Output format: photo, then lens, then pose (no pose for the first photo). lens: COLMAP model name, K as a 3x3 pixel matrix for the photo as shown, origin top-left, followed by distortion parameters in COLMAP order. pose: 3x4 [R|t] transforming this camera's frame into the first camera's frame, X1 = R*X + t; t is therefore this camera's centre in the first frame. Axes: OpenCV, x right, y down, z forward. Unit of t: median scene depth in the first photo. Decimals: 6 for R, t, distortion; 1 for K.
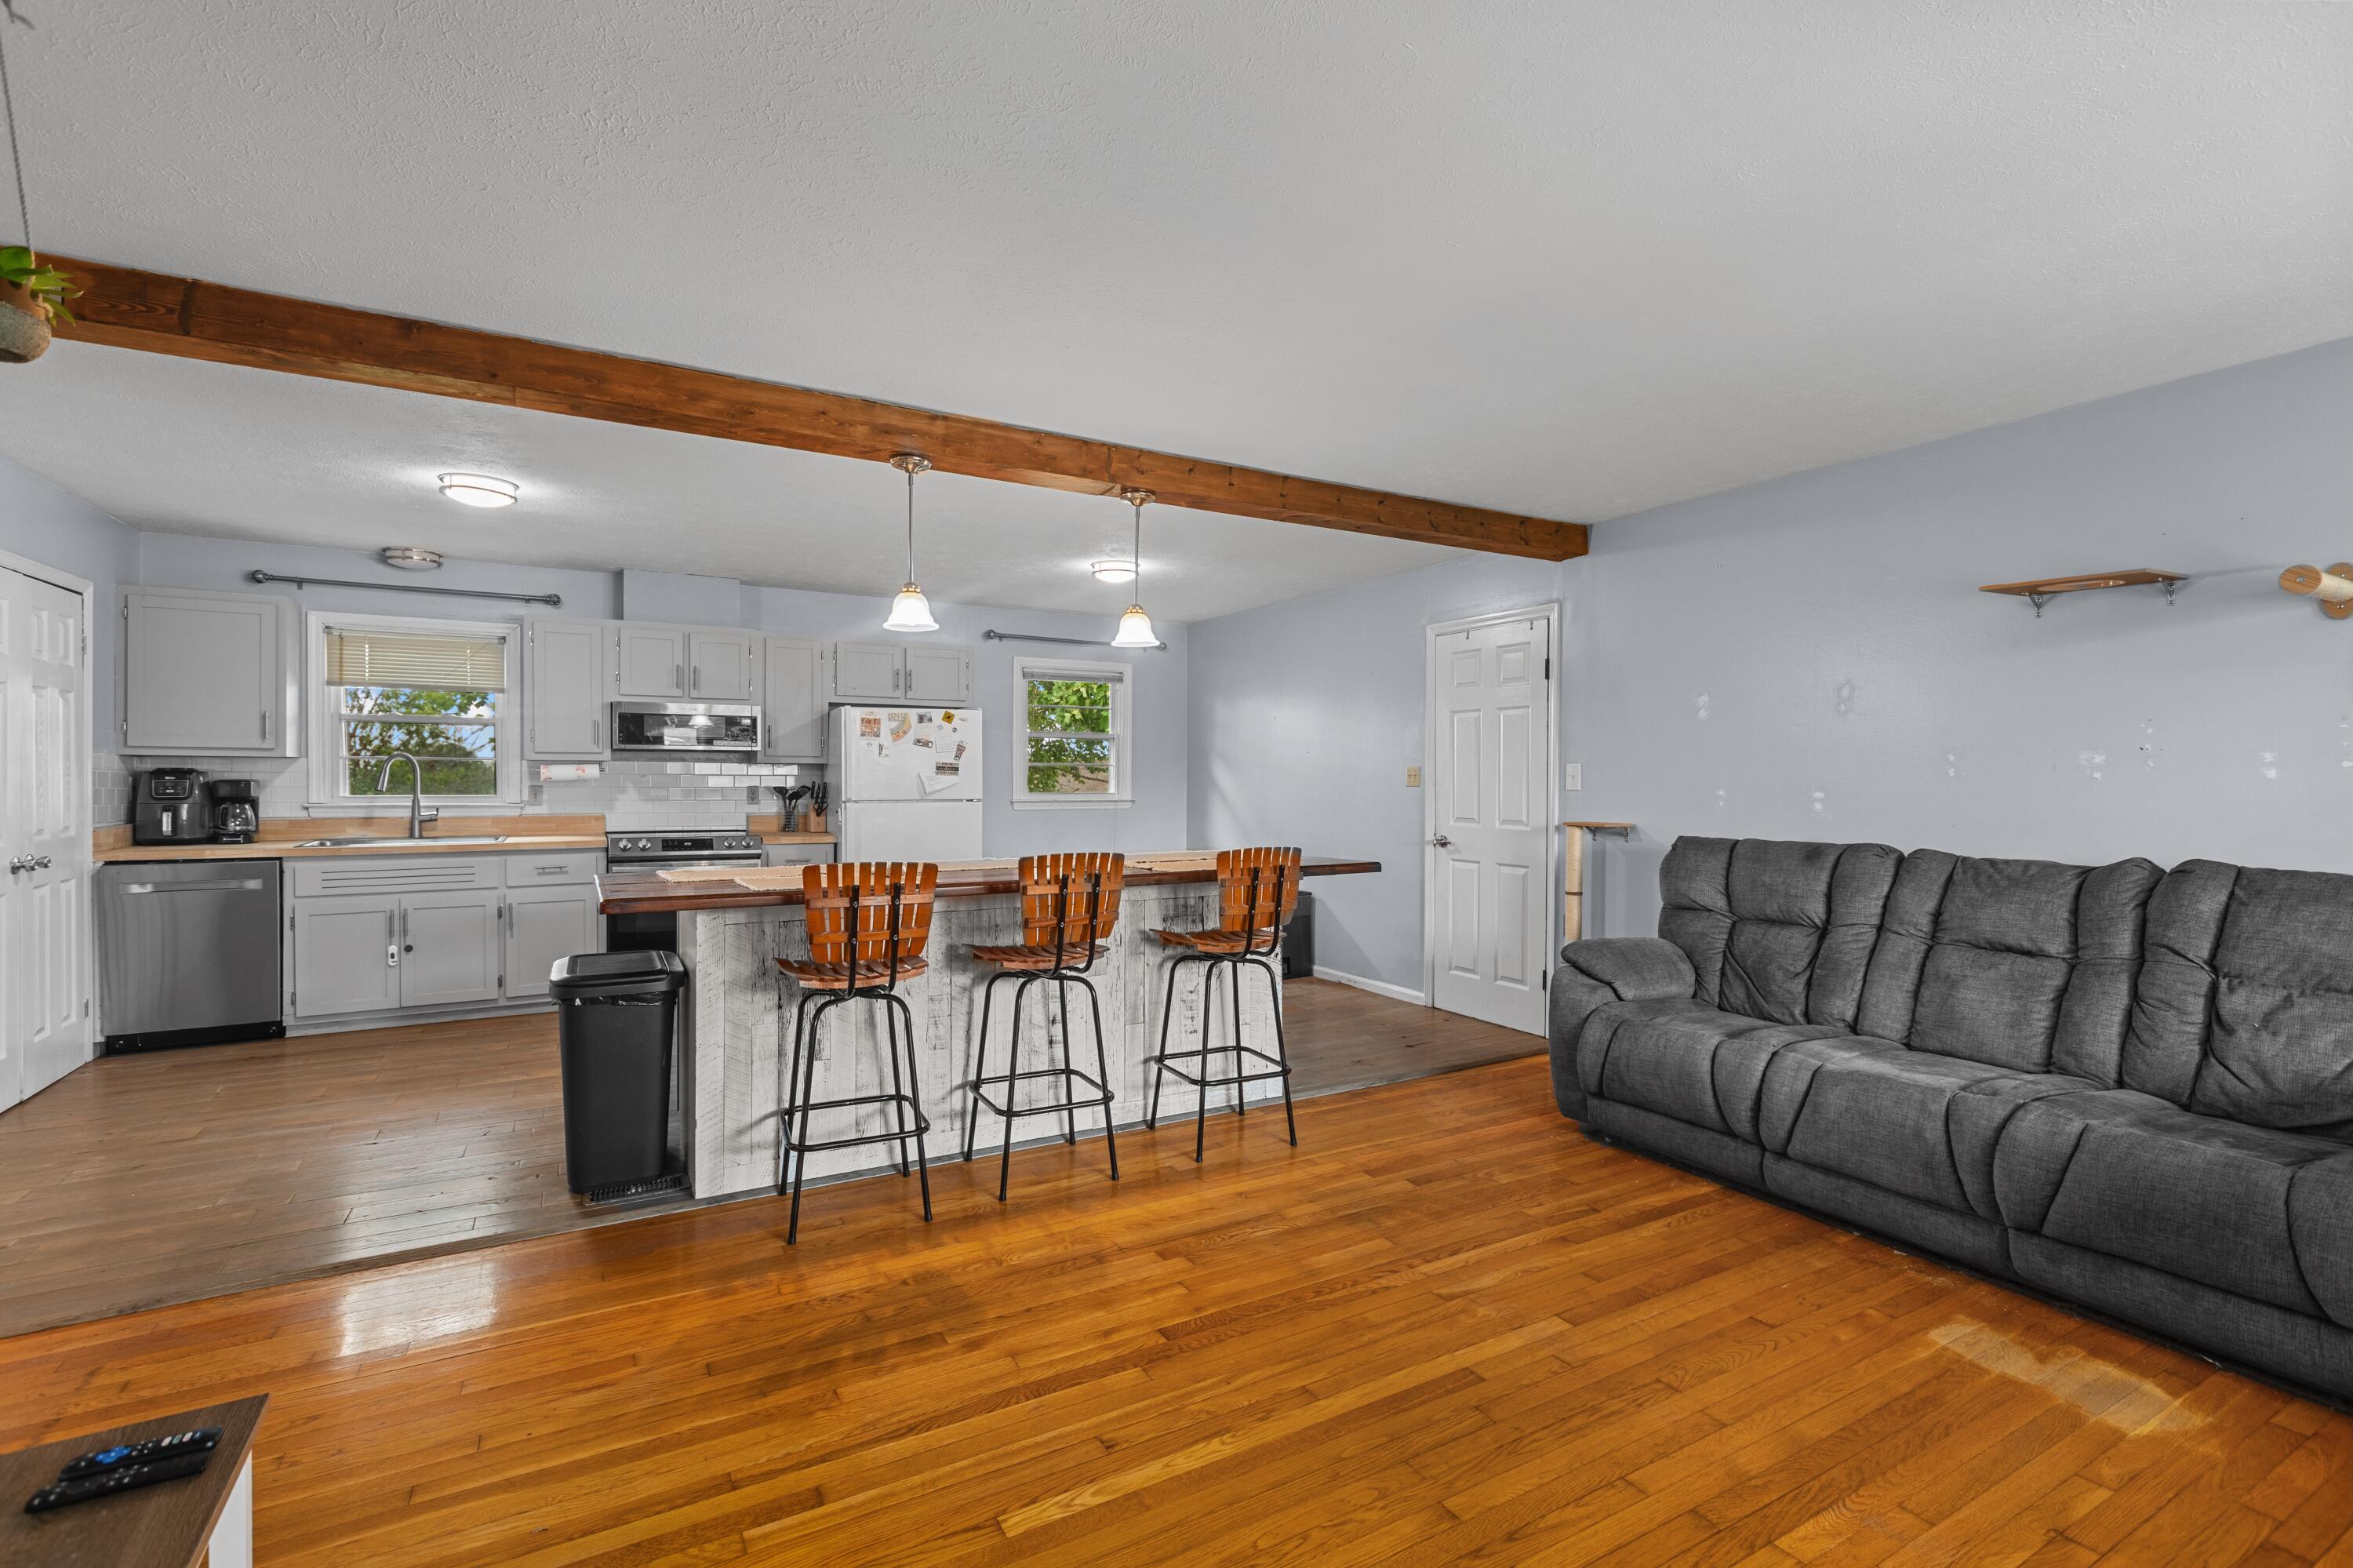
lens RADIAL K [[1068.8, 0, 1180.3], [0, 1068.8, 758.2], [0, 0, 1]] dist [0.000188, -0.000013]
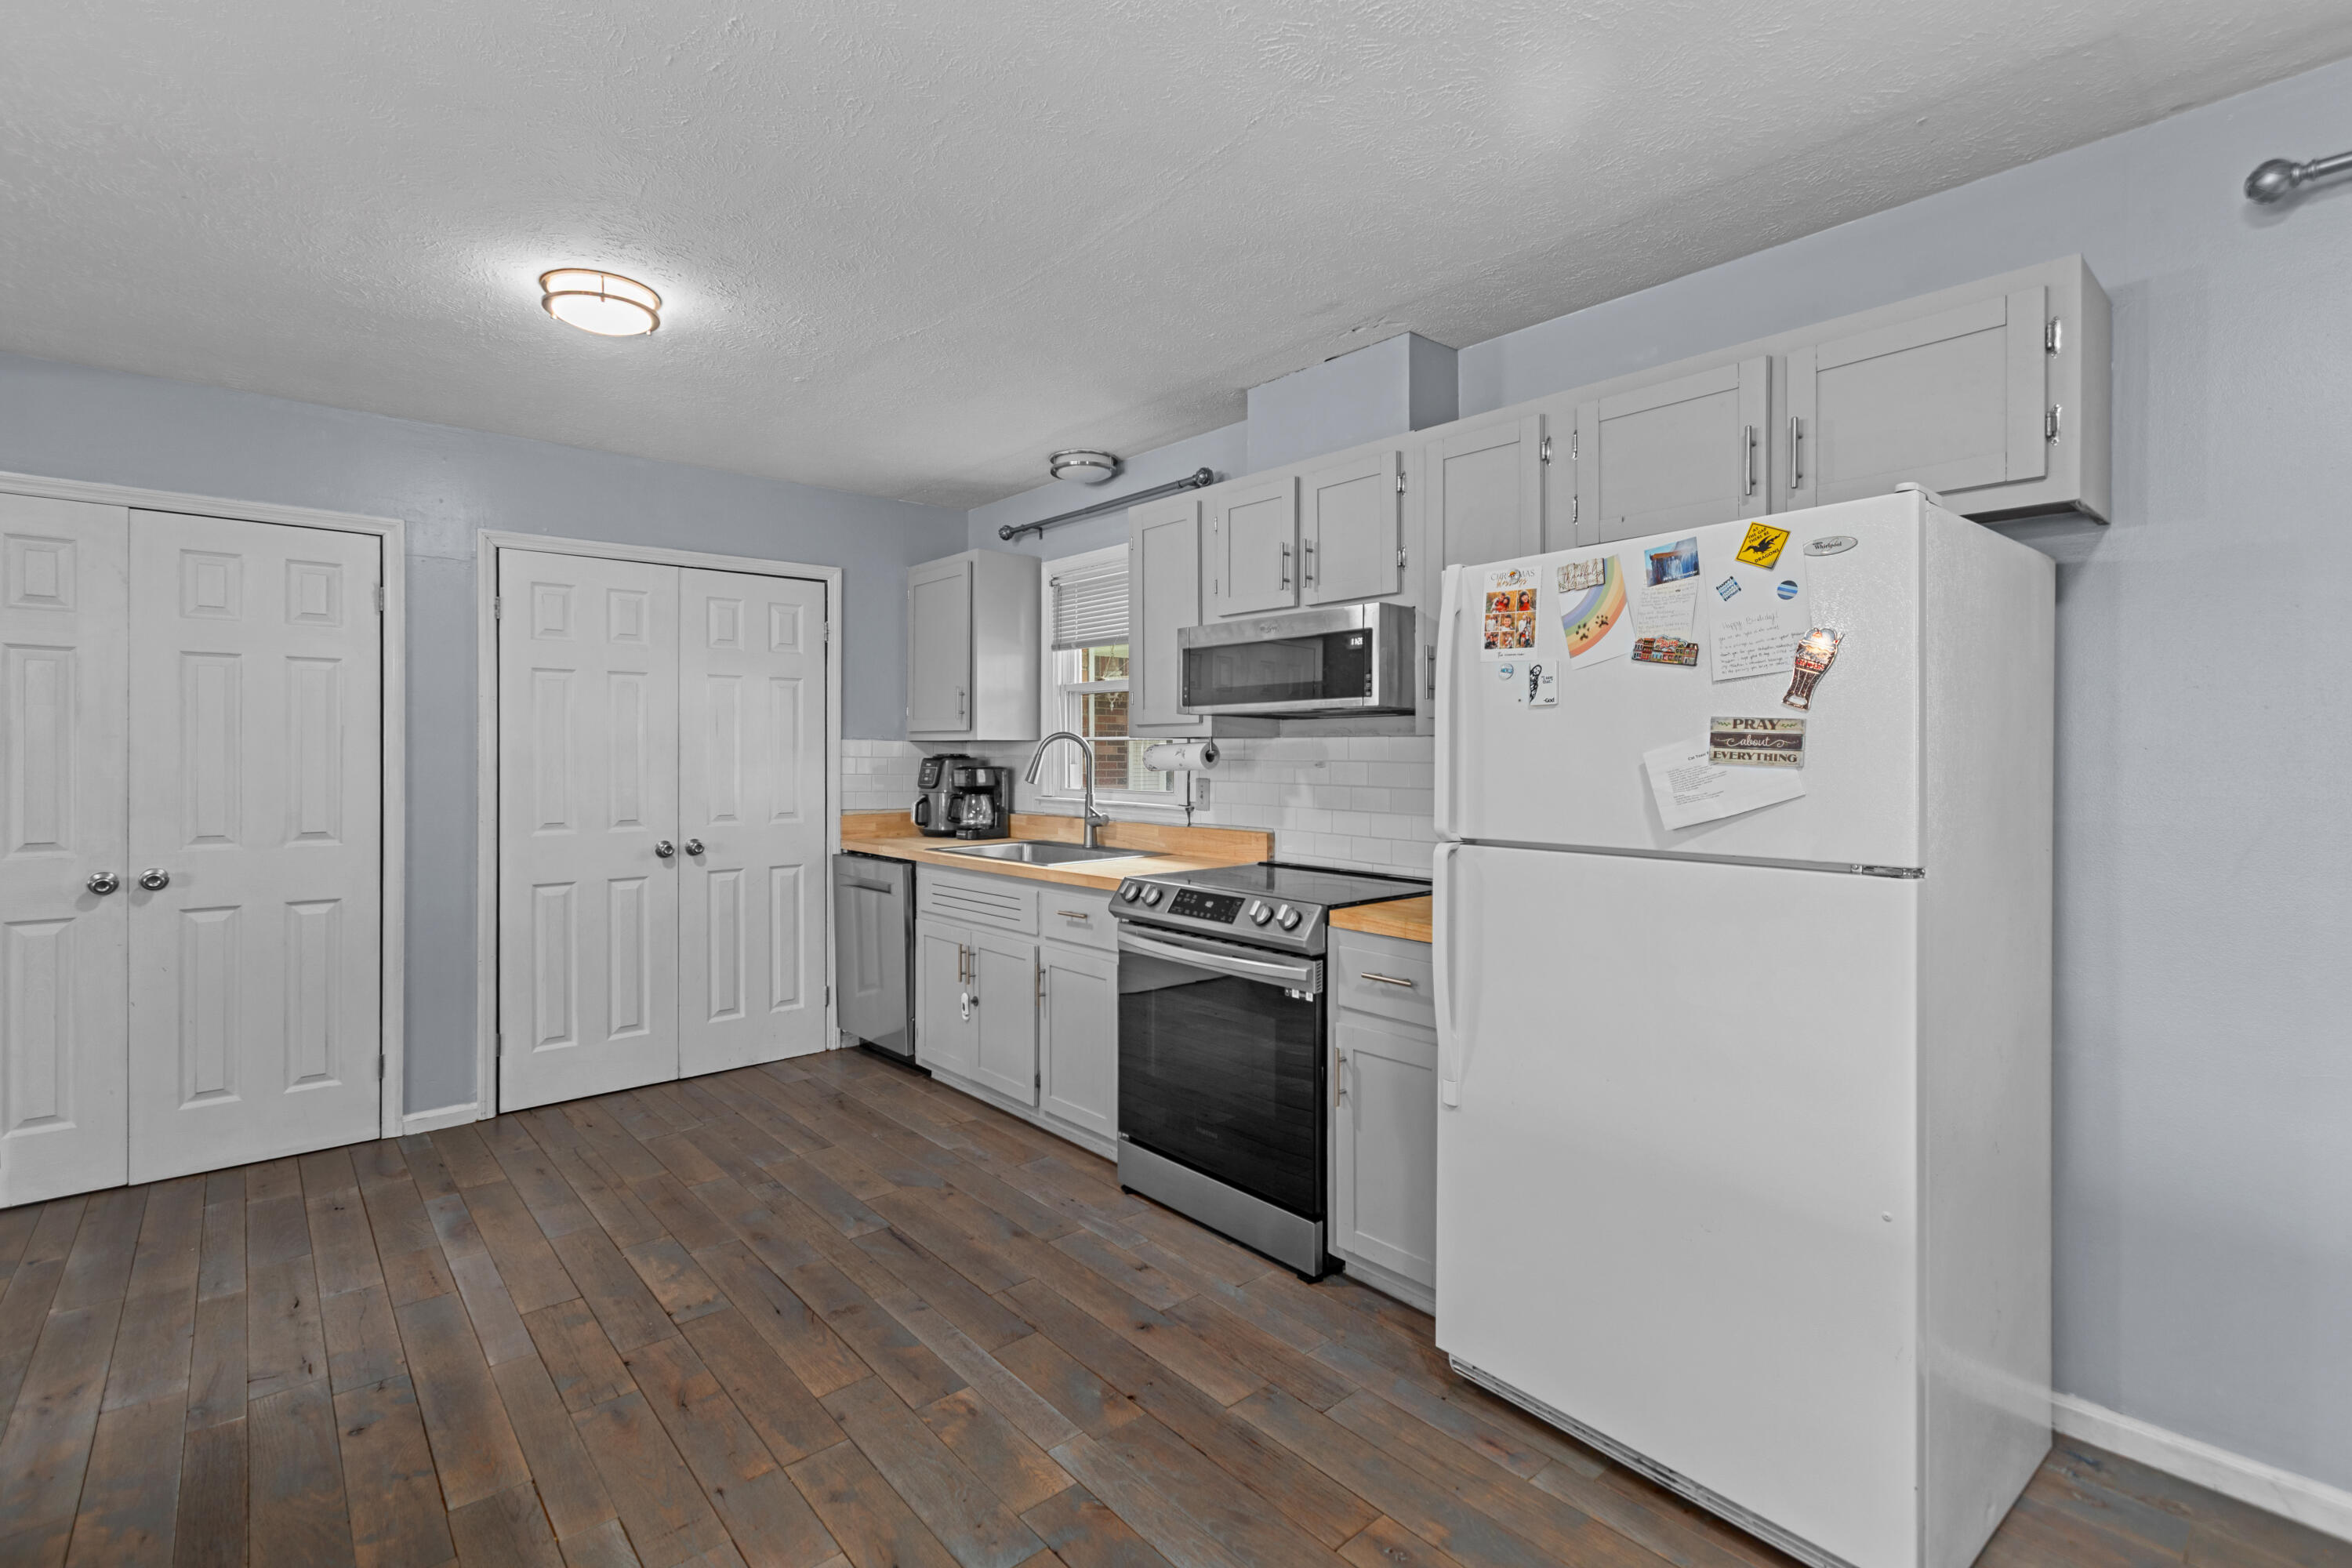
lens RADIAL K [[1068.3, 0, 1179.8], [0, 1068.3, 758.2], [0, 0, 1]] dist [0.000188, -0.000013]
pose [[0.198338, -0.001231, -0.980133, 0.012256], [0.013024, 0.999914, 0.001380, 0.012249], [0.980047, -0.013039, 0.198337, 0.839846]]
